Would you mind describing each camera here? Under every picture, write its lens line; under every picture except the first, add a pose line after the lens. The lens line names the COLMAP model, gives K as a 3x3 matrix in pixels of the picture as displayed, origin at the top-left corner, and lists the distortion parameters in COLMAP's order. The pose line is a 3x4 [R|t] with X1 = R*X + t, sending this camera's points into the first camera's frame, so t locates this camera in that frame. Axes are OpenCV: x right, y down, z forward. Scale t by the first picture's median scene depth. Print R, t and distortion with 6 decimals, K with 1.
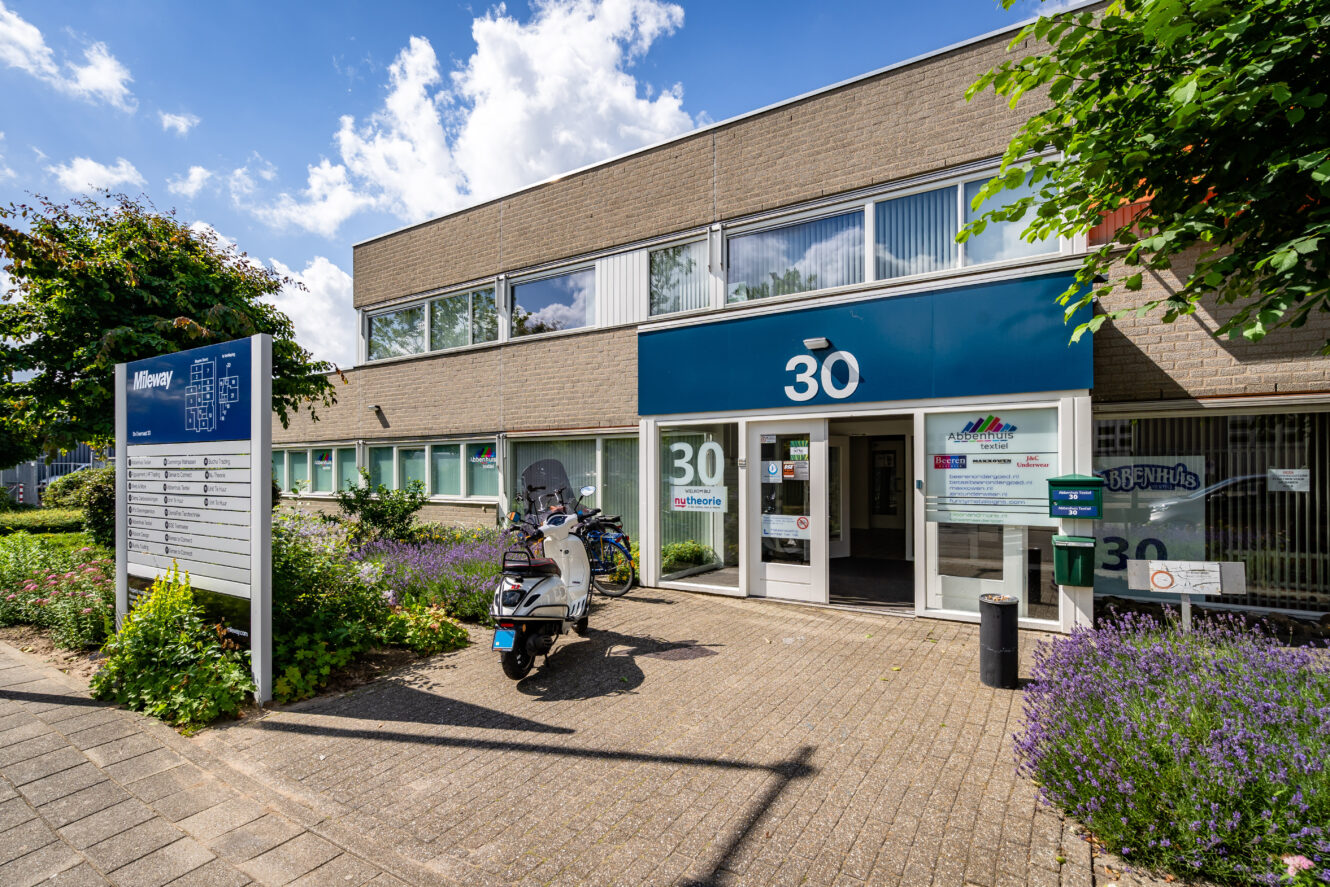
lens RADIAL K [[686.7, 0, 675.3], [0, 686.7, 471.5], [0, 0, 1]] dist [-0.003587, 0.000465]
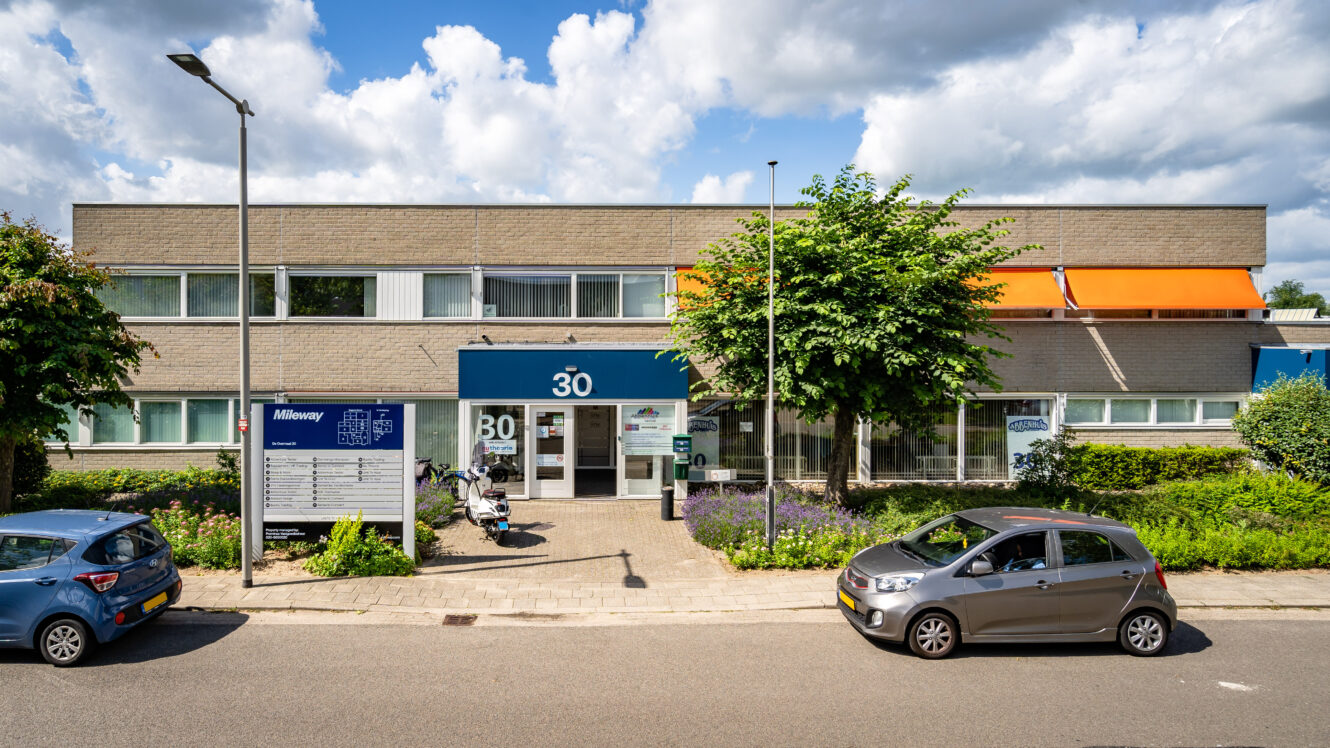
lens RADIAL K [[697.5, 0, 662.2], [0, 697.5, 374.2], [0, 0, 1]] dist [0.005090, 0.000537]
pose [[0.814335, 0.000507, 0.580395, -0.737771], [-0.010585, 0.999846, 0.013977, -0.196662], [-0.580298, -0.017525, 0.814215, -0.784563]]
